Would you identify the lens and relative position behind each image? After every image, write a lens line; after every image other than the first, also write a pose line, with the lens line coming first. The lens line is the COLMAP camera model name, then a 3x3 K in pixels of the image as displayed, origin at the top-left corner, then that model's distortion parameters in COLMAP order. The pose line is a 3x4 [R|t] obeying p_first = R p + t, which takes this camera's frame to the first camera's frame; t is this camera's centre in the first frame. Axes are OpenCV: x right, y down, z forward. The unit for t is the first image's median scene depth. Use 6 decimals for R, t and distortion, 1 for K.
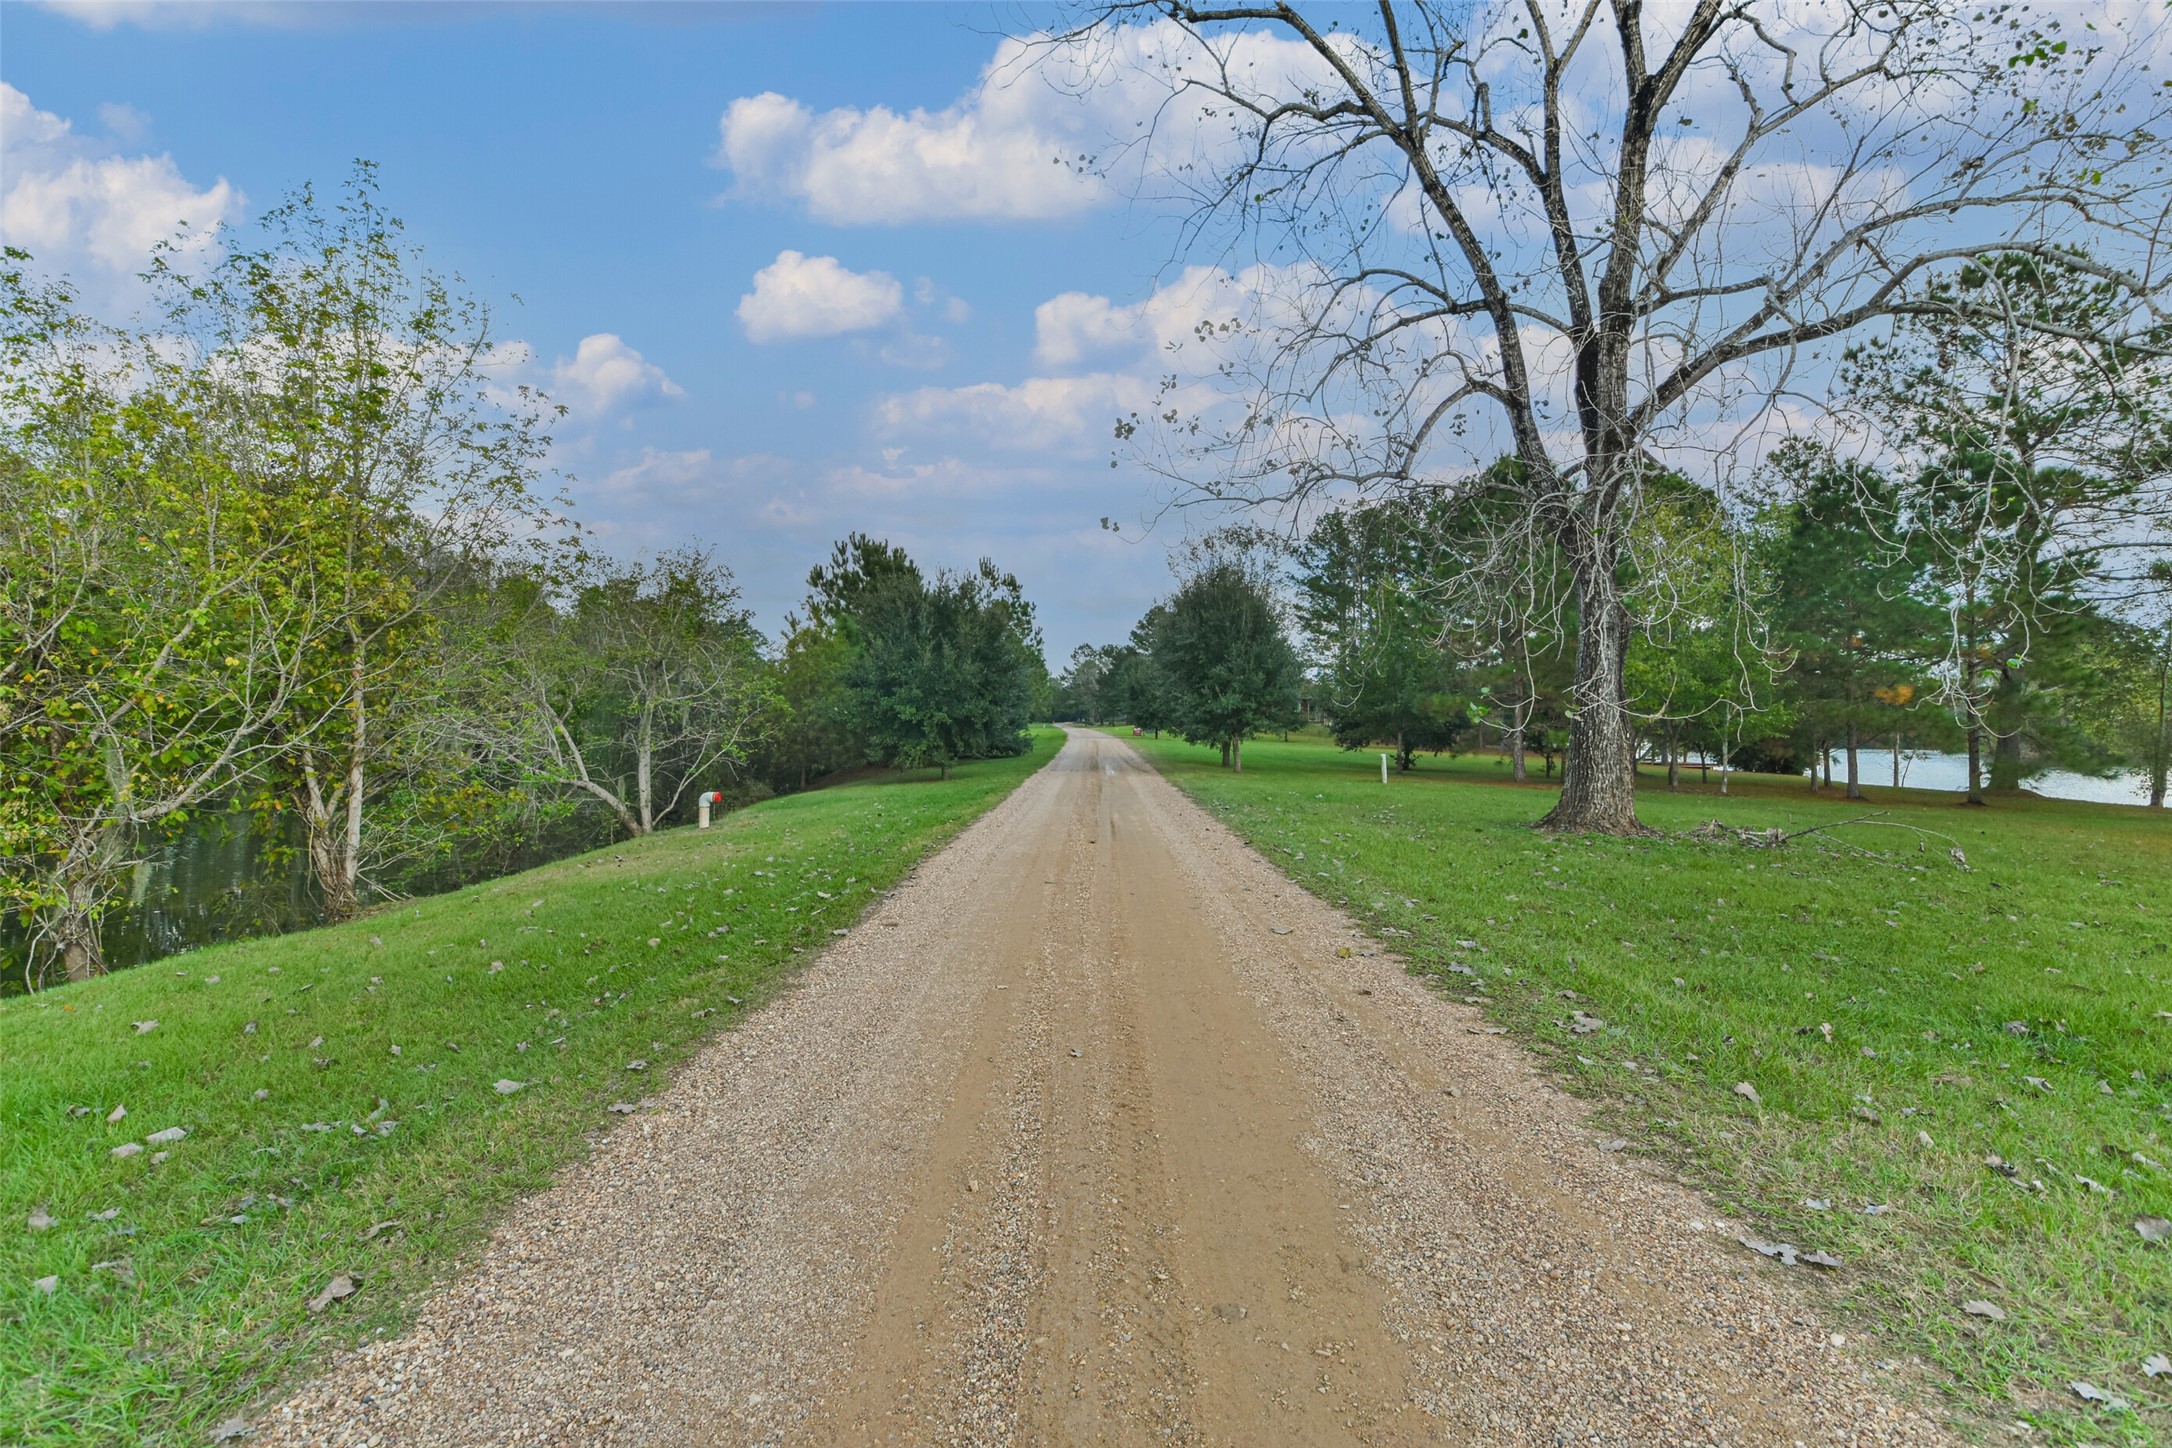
lens RADIAL K [[943.8, 0, 1090.8], [0, 943.8, 700.4], [0, 0, 1]] dist [0.002348, -0.012046]
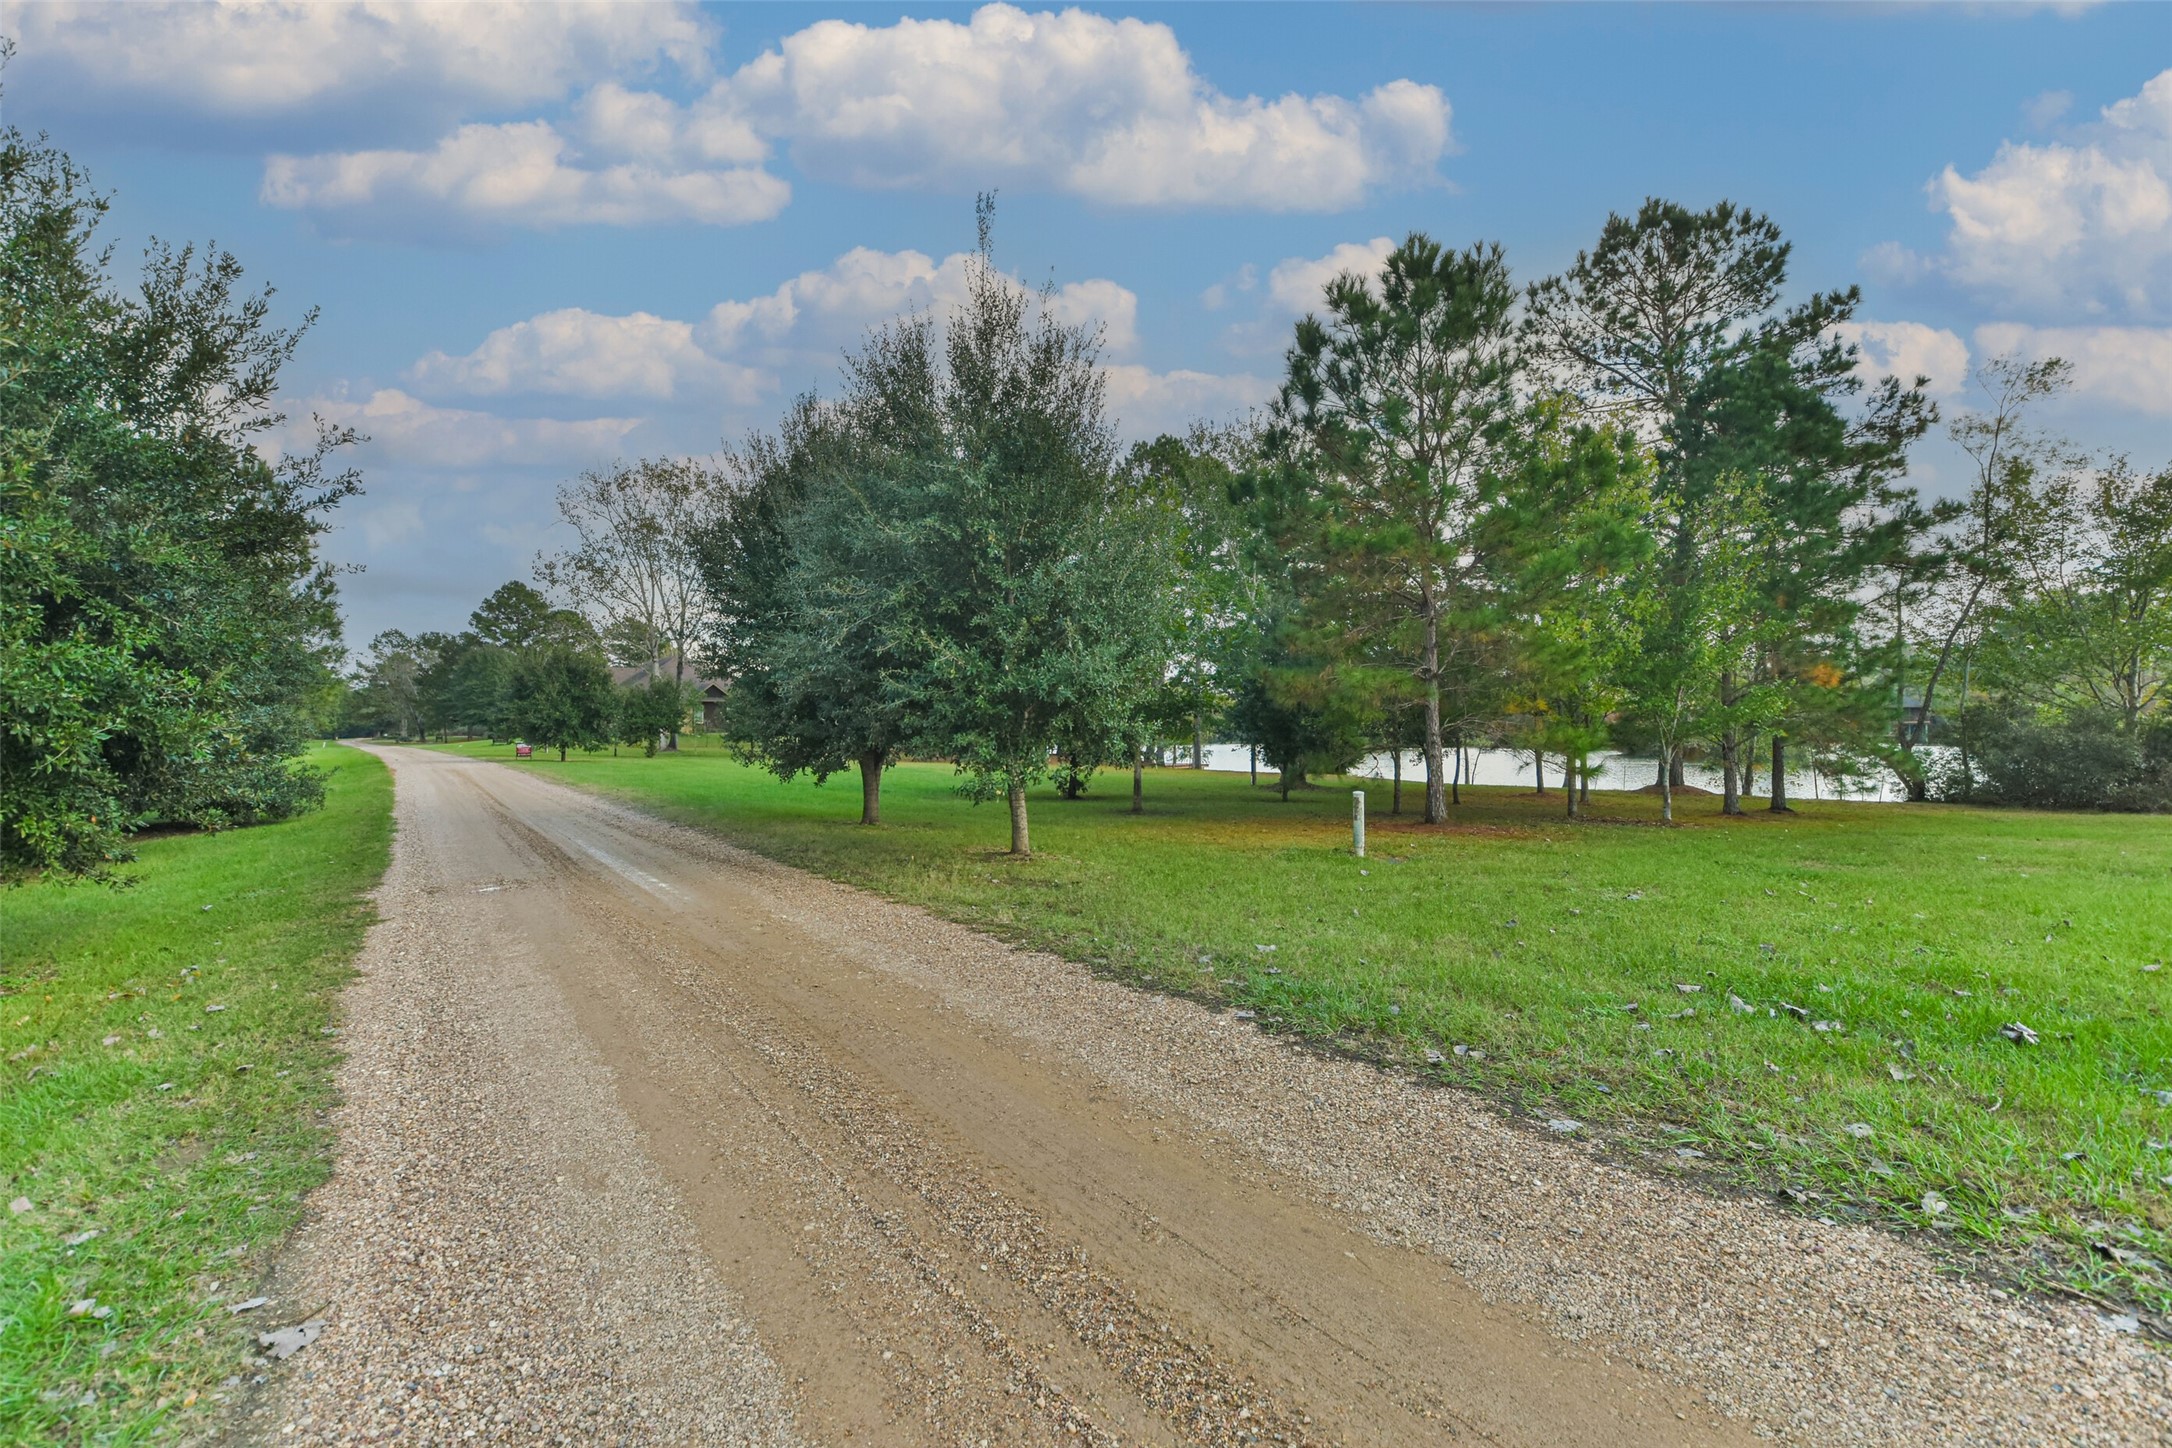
lens RADIAL K [[943.8, 0, 1090.8], [0, 943.8, 700.4], [0, 0, 1]] dist [0.002348, -0.012046]
pose [[0.802176, -0.000556, 0.597088, -0.022589], [0.005497, 0.999964, -0.006454, 0.006235], [-0.597063, 0.008460, 0.802150, 0.271473]]
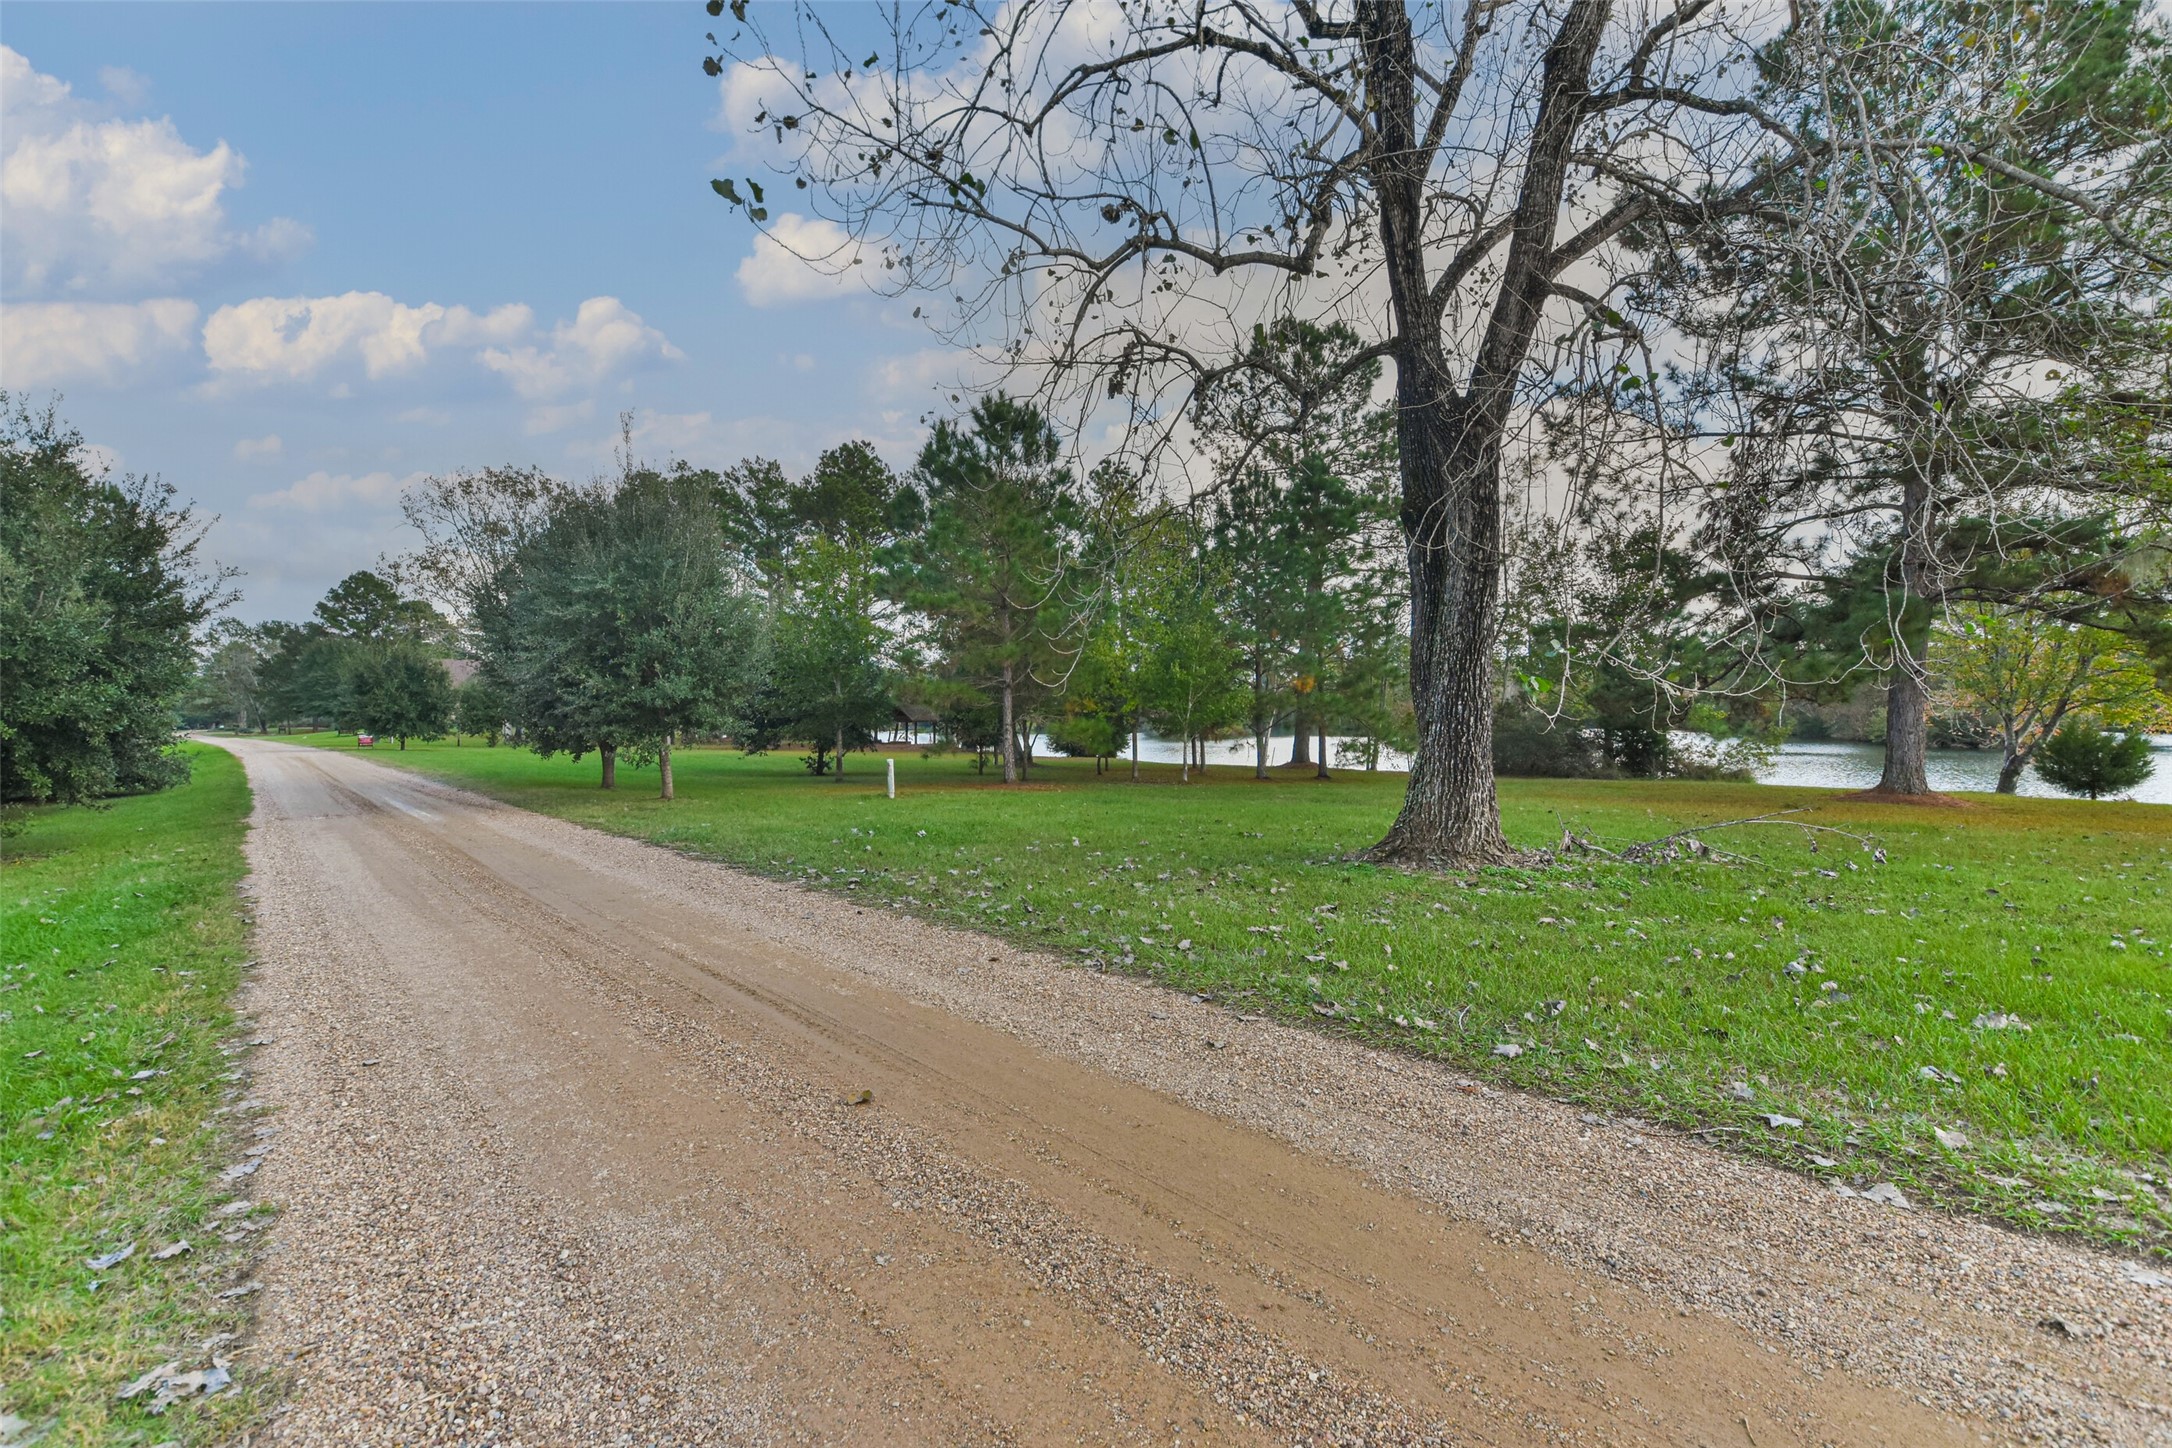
lens RADIAL K [[943.8, 0, 1090.8], [0, 943.8, 700.4], [0, 0, 1]] dist [0.002348, -0.012046]
pose [[0.734280, -0.007611, 0.678804, -0.028257], [0.005275, 0.999971, 0.005506, 0.002982], [-0.678826, -0.000462, 0.734299, 0.133855]]
